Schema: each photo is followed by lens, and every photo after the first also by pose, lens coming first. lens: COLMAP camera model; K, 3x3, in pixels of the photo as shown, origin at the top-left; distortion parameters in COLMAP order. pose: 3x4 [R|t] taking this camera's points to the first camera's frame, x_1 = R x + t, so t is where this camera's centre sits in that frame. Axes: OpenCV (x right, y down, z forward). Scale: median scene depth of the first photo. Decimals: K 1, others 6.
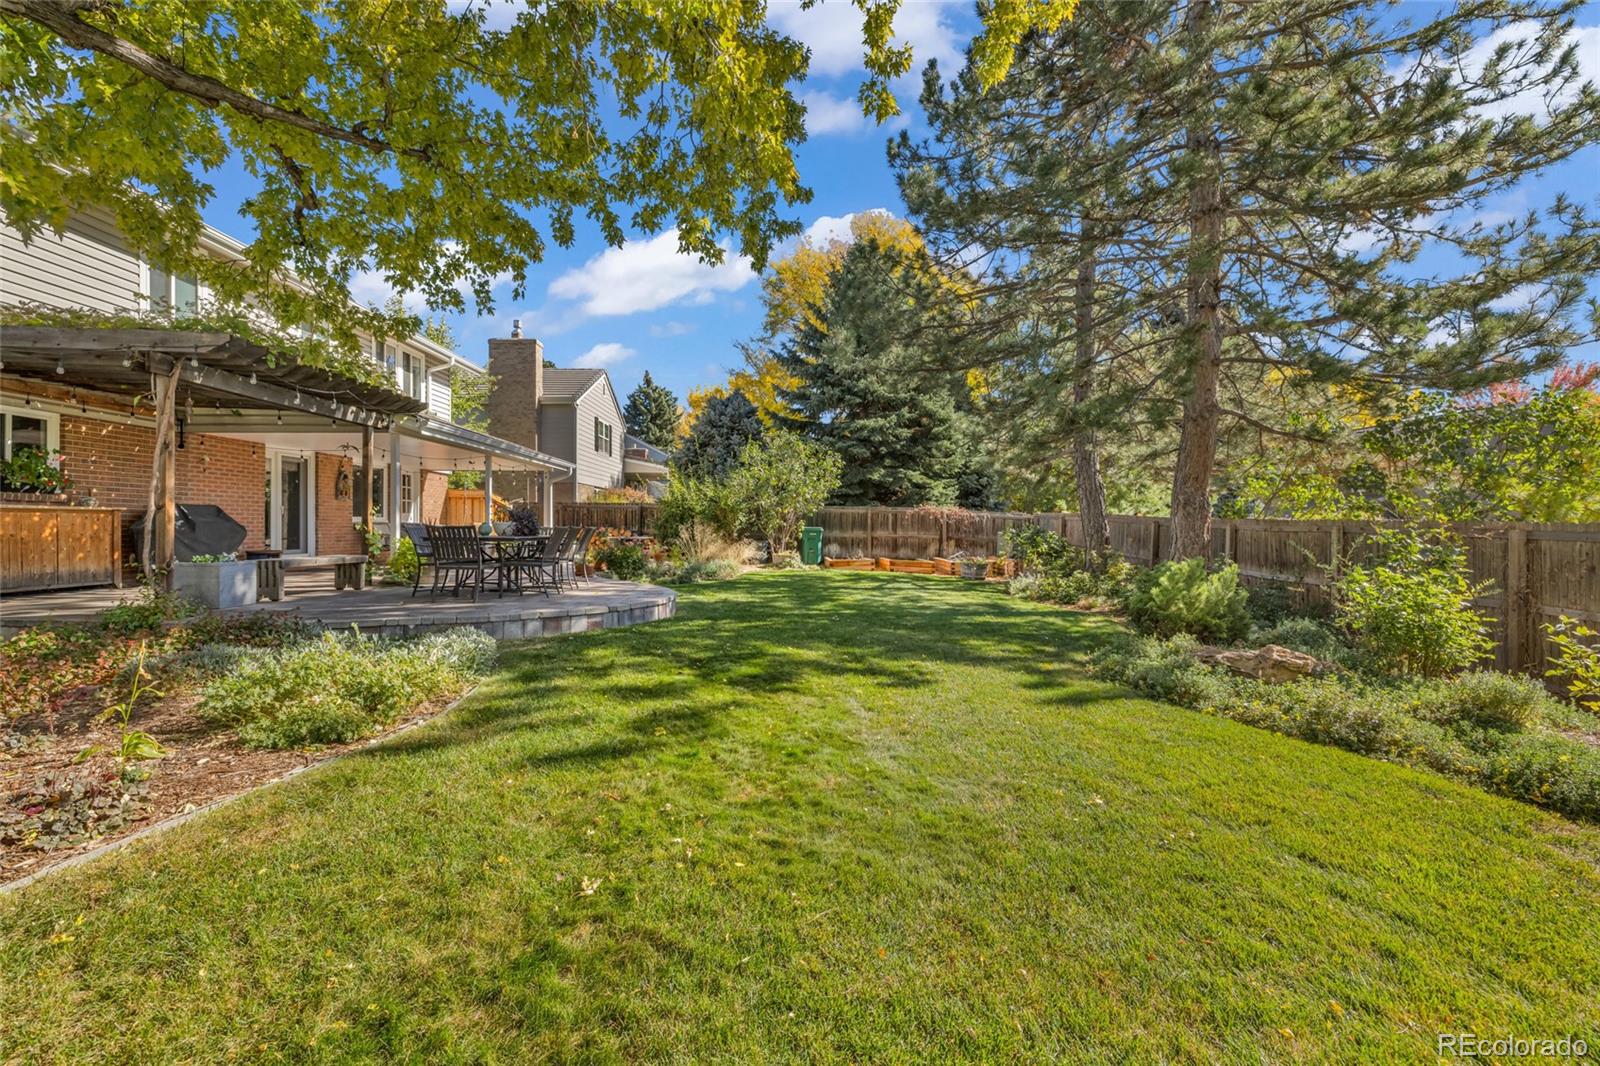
lens RADIAL K [[680.3, 0, 788.3], [0, 680.3, 515.6], [0, 0, 1]] dist [0.001455, 0.000779]
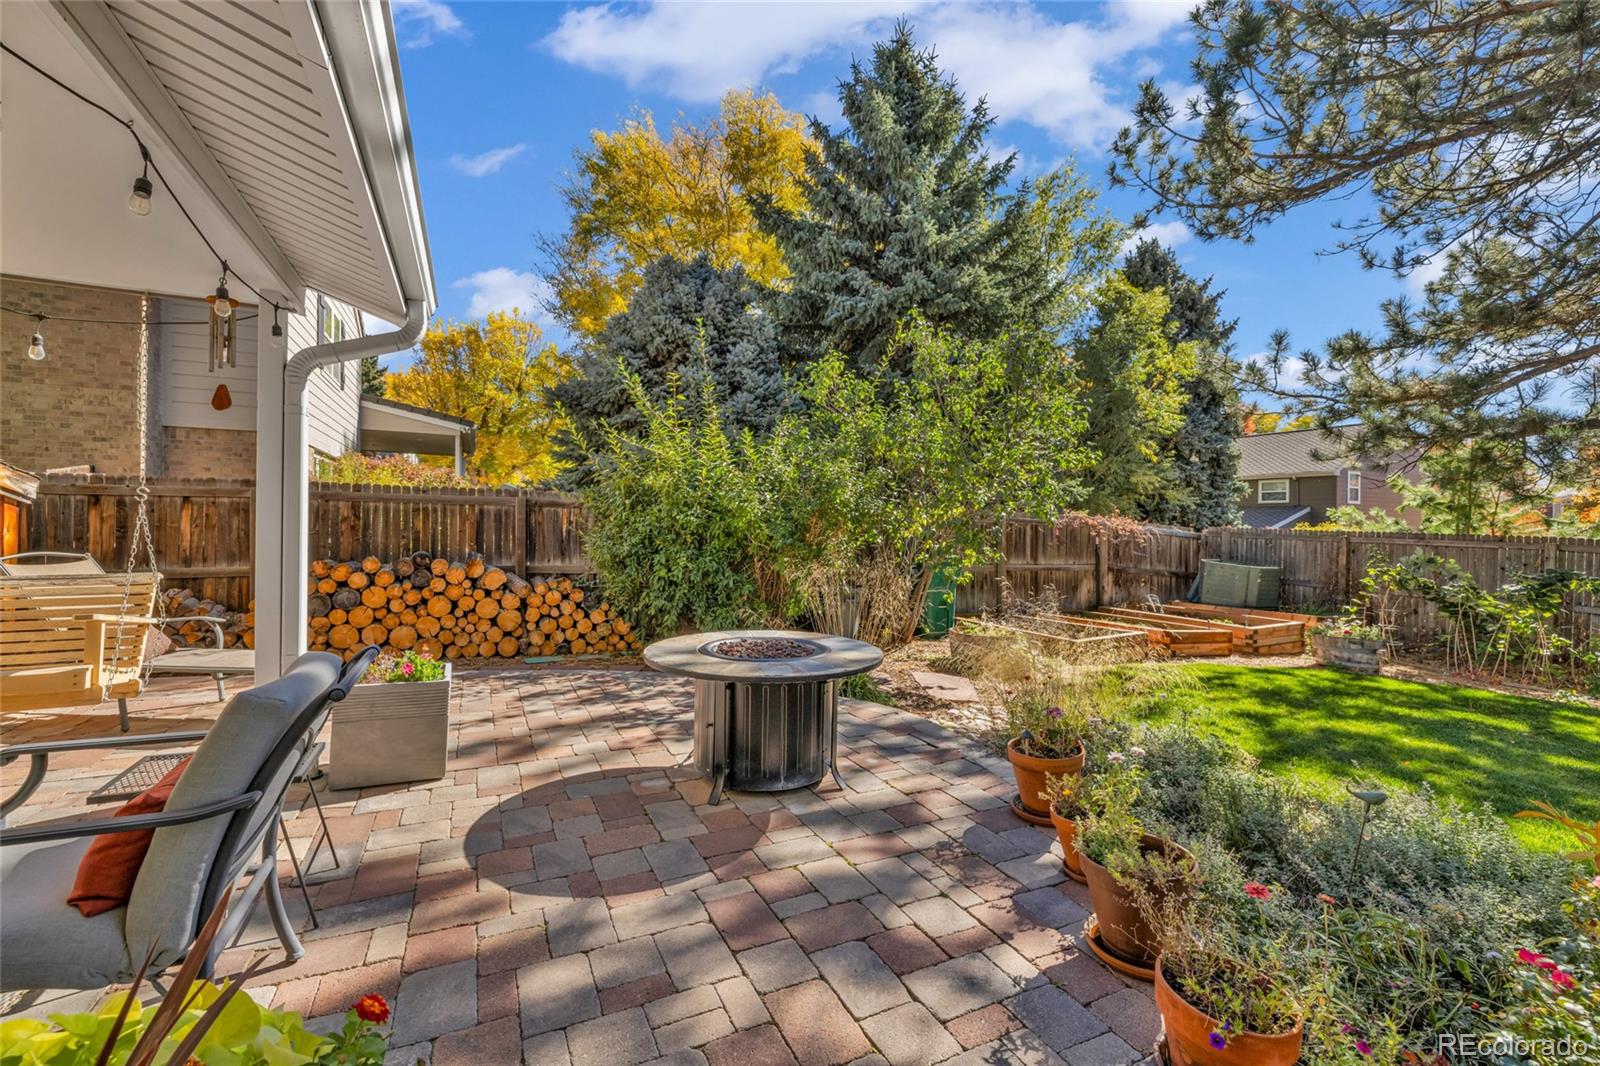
lens RADIAL K [[680.3, 0, 801.6], [0, 680.3, 525.6], [0, 0, 1]] dist [0.001455, 0.000779]
pose [[0.903592, 0.006358, 0.428347, -0.300957], [-0.013681, 0.999808, 0.014019, -0.007978], [-0.428176, -0.018528, 0.903505, 0.759327]]
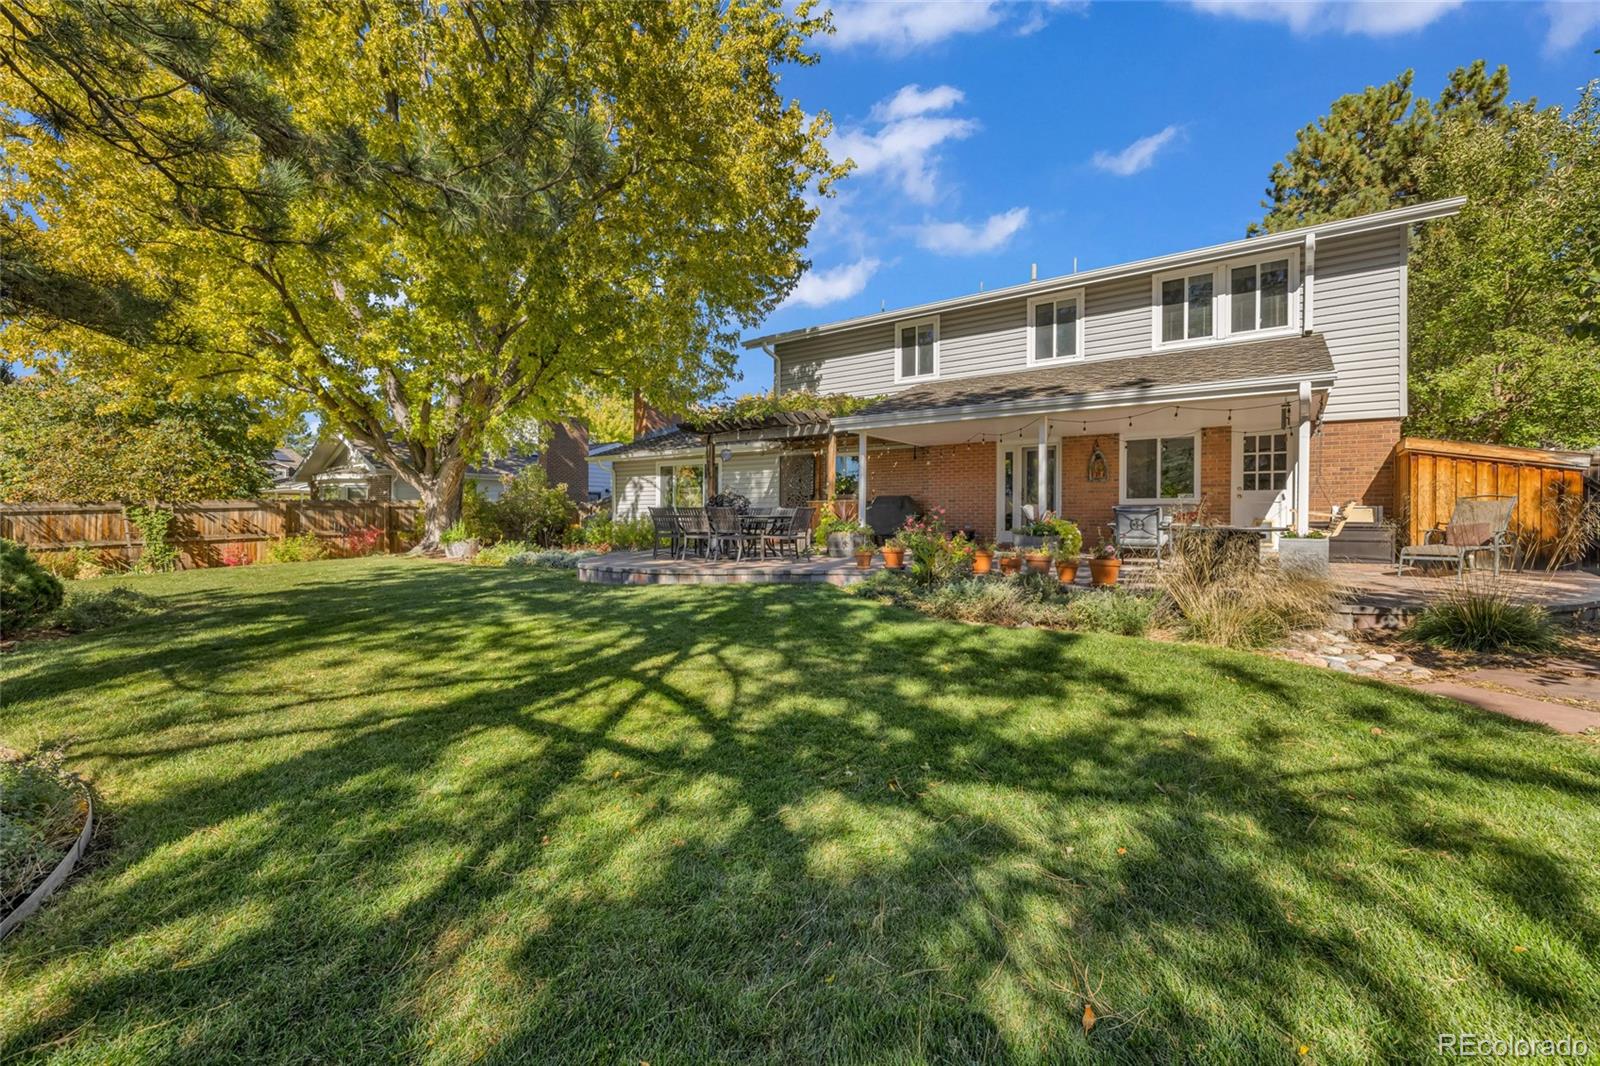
lens RADIAL K [[680.3, 0, 800.9], [0, 680.3, 522.3], [0, 0, 1]] dist [0.001455, 0.000779]
pose [[-0.596050, -0.001679, -0.802946, 0.274361], [0.006455, 0.999955, -0.006882, 0.029558], [0.802921, -0.009286, -0.596013, 0.988586]]
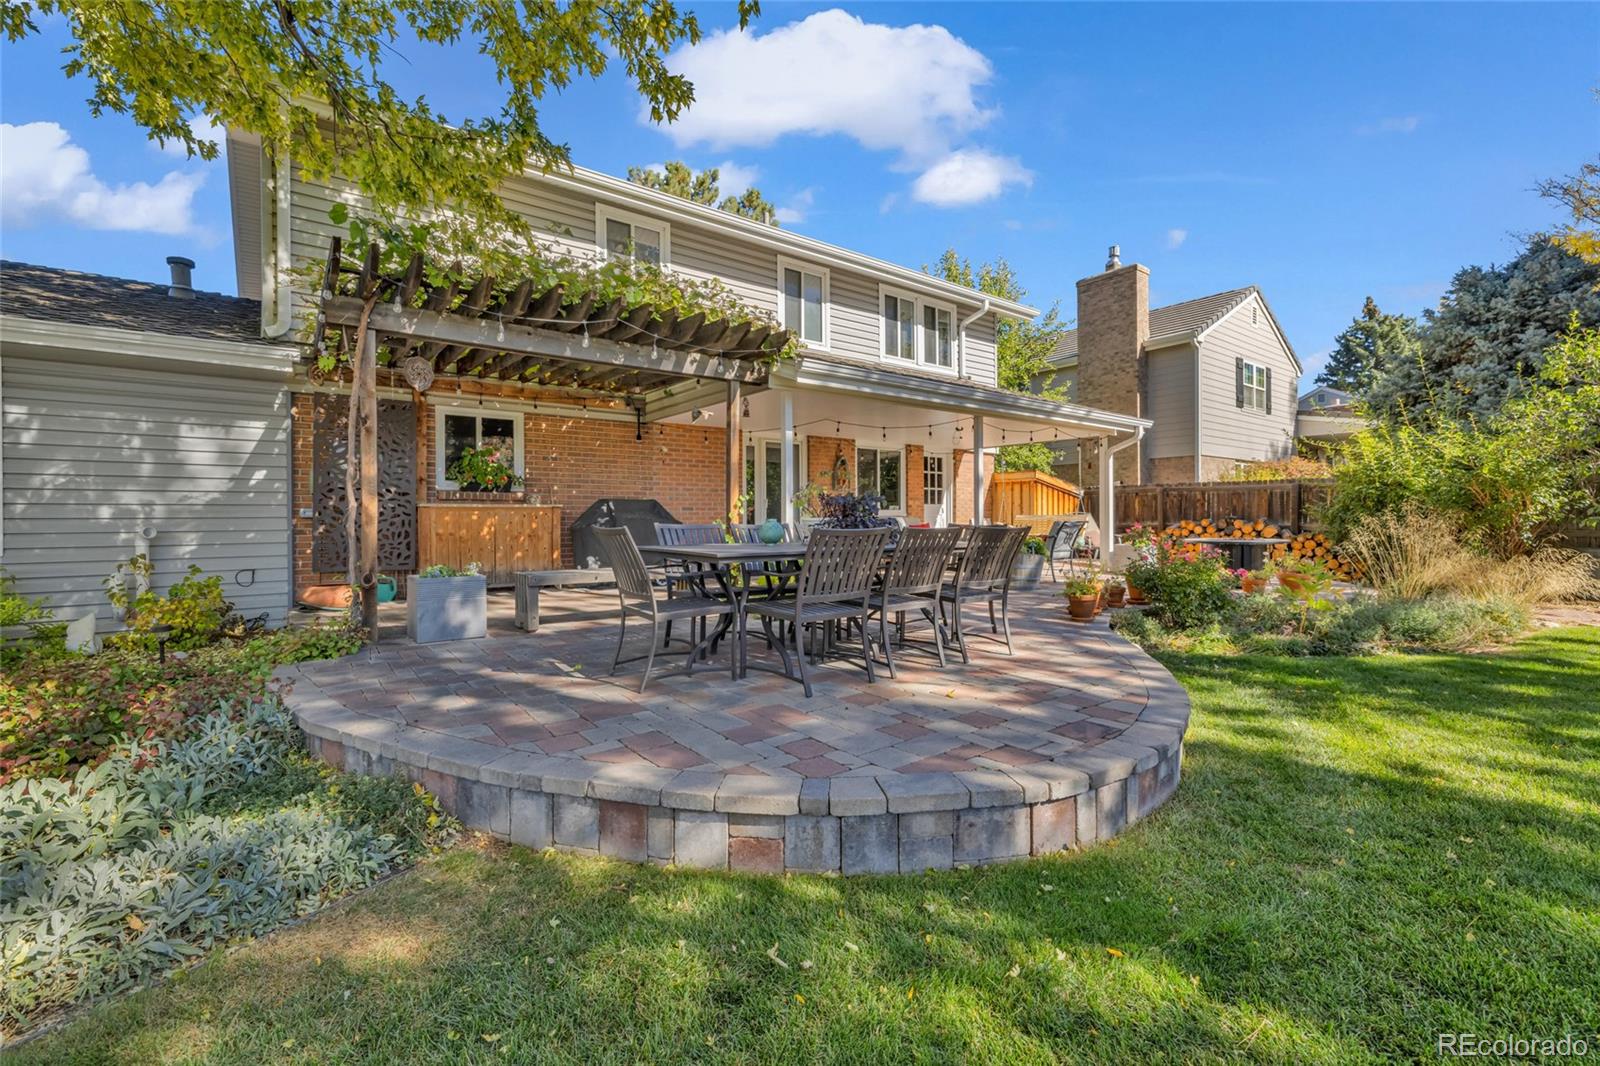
lens RADIAL K [[680.3, 0, 796.9], [0, 680.3, 527.1], [0, 0, 1]] dist [0.001455, 0.000779]
pose [[0.606766, 0.006021, -0.794857, -0.010511], [0.018891, 0.999580, 0.021992, 0.002660], [0.794656, -0.028360, 0.606398, 0.354115]]
